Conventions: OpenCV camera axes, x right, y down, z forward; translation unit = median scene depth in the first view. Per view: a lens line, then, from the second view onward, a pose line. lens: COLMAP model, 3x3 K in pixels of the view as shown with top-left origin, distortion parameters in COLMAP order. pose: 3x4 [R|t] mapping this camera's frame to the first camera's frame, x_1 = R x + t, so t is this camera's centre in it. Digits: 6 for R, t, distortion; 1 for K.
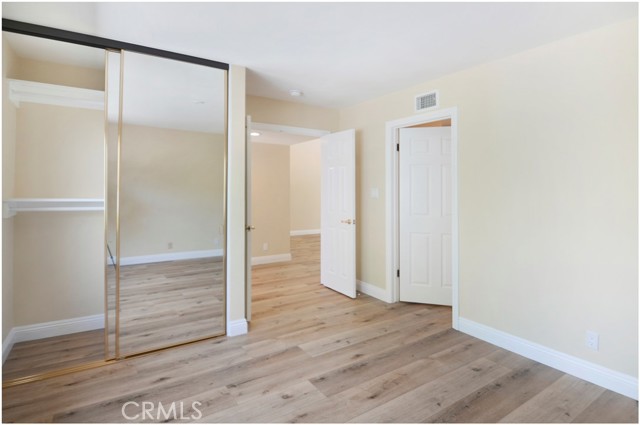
lens RADIAL K [[335.8, 0, 318.9], [0, 335.8, 180.9], [0, 0, 1]] dist [0.001317, -0.000211]
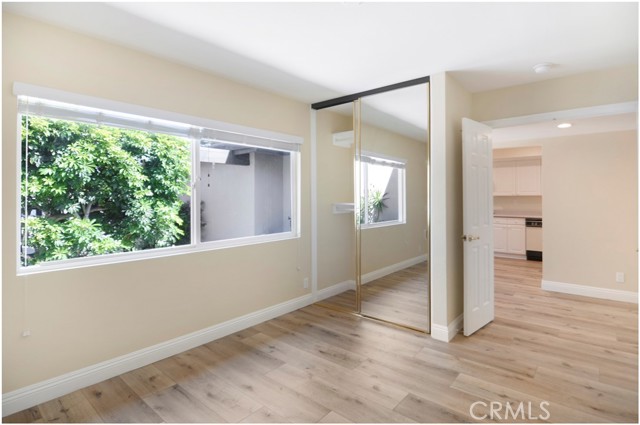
lens RADIAL K [[336.3, 0, 327.7], [0, 336.3, 199.4], [0, 0, 1]] dist [0.000997, -0.000928]
pose [[0.297630, 0.003093, -0.954676, 0.614747], [0.026600, 0.999580, 0.011531, 0.012315], [0.954311, -0.028826, 0.297423, 0.376301]]
